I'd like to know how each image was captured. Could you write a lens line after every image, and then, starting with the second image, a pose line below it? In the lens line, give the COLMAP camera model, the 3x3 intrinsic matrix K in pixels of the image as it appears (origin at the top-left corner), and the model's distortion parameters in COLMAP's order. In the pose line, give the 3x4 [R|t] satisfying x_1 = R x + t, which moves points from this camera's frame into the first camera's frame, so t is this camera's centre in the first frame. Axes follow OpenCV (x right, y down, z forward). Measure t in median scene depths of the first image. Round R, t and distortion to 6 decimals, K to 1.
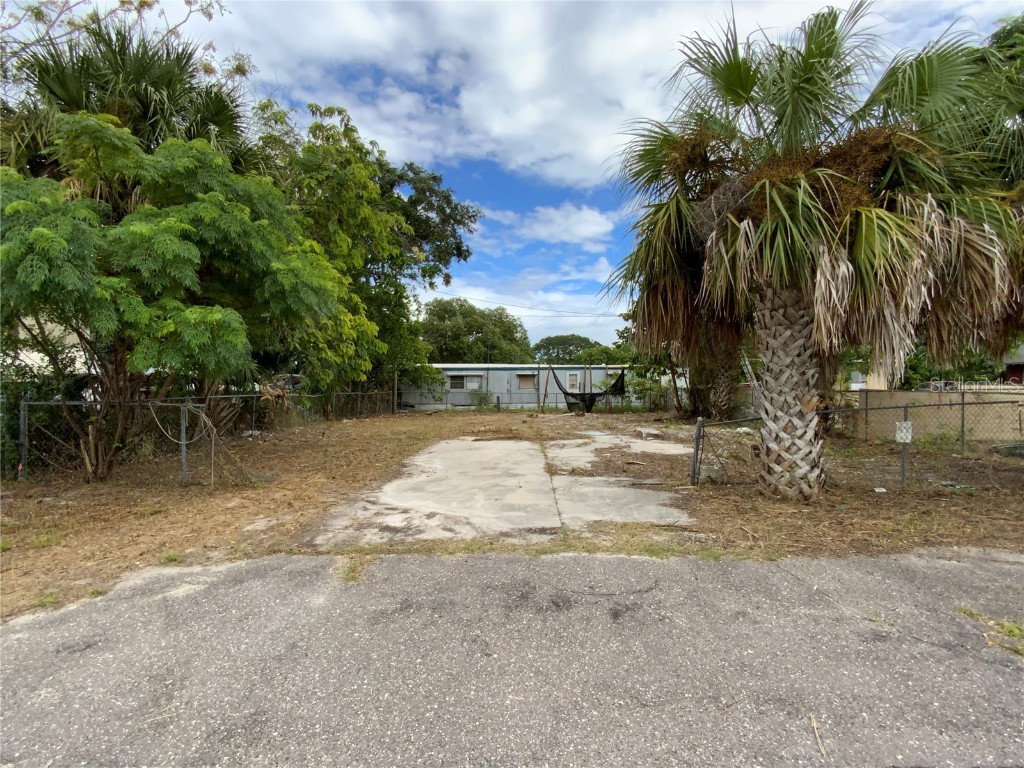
lens RADIAL K [[508.4, 0, 508.1], [0, 508.4, 385.9], [0, 0, 1]] dist [0.014008, -0.000427]
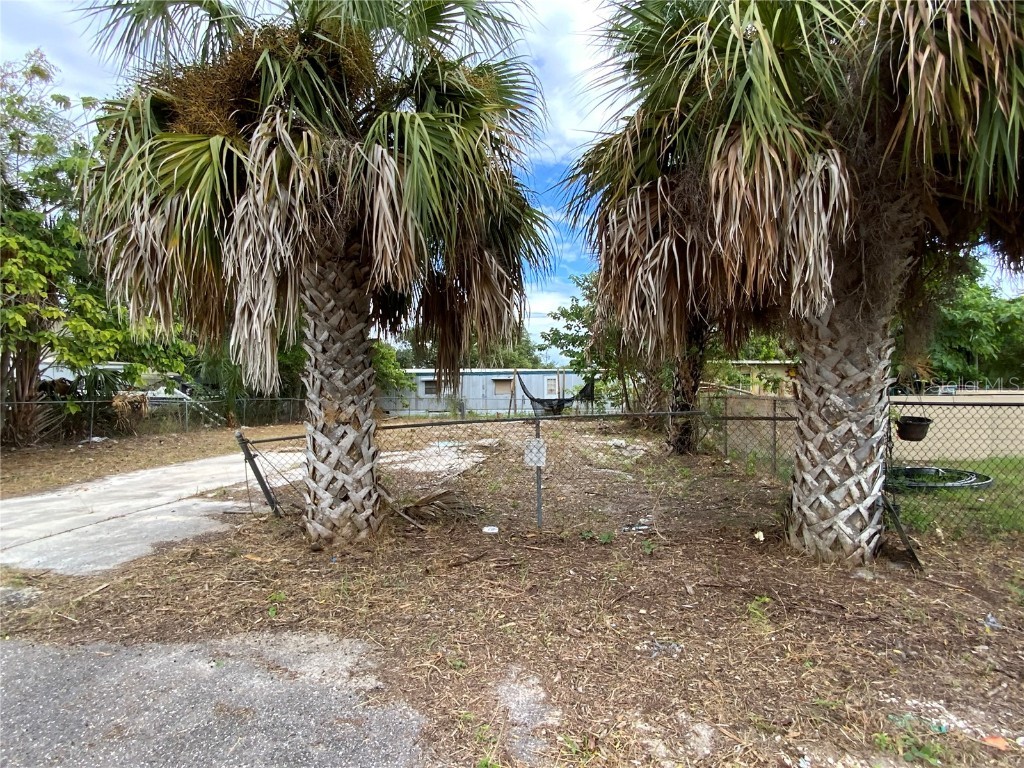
lens RADIAL K [[515.4, 0, 512.0], [0, 515.4, 384.0], [0, 0, 1]] dist [-0.001055, -0.001027]
pose [[0.990813, -0.003428, -0.135193, 0.656996], [0.001550, 0.999901, -0.013992, -0.000132], [0.135228, 0.013654, 0.990720, 0.192157]]
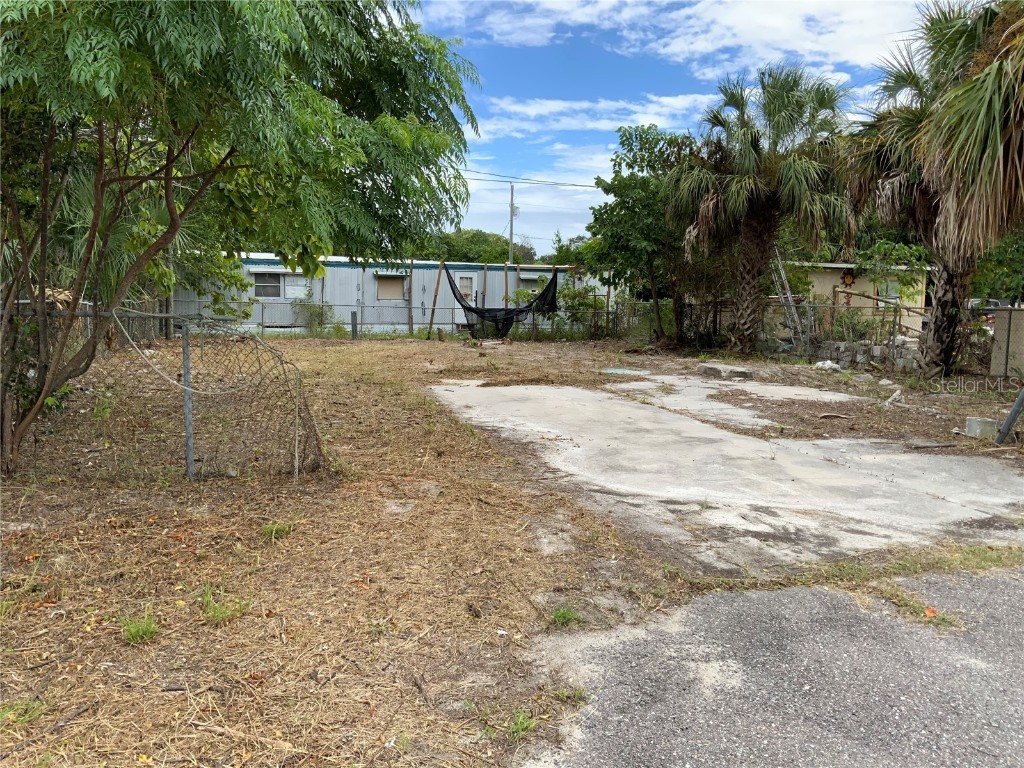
lens RADIAL K [[820.6, 0, 512.0], [0, 820.6, 384.0], [0, 0, 1]] dist [0.056948, -0.083971]
pose [[0.951649, -0.012978, 0.306913, -0.446772], [-0.019300, 0.994607, 0.101900, 0.011743], [-0.306580, -0.102897, 0.946267, 0.127148]]
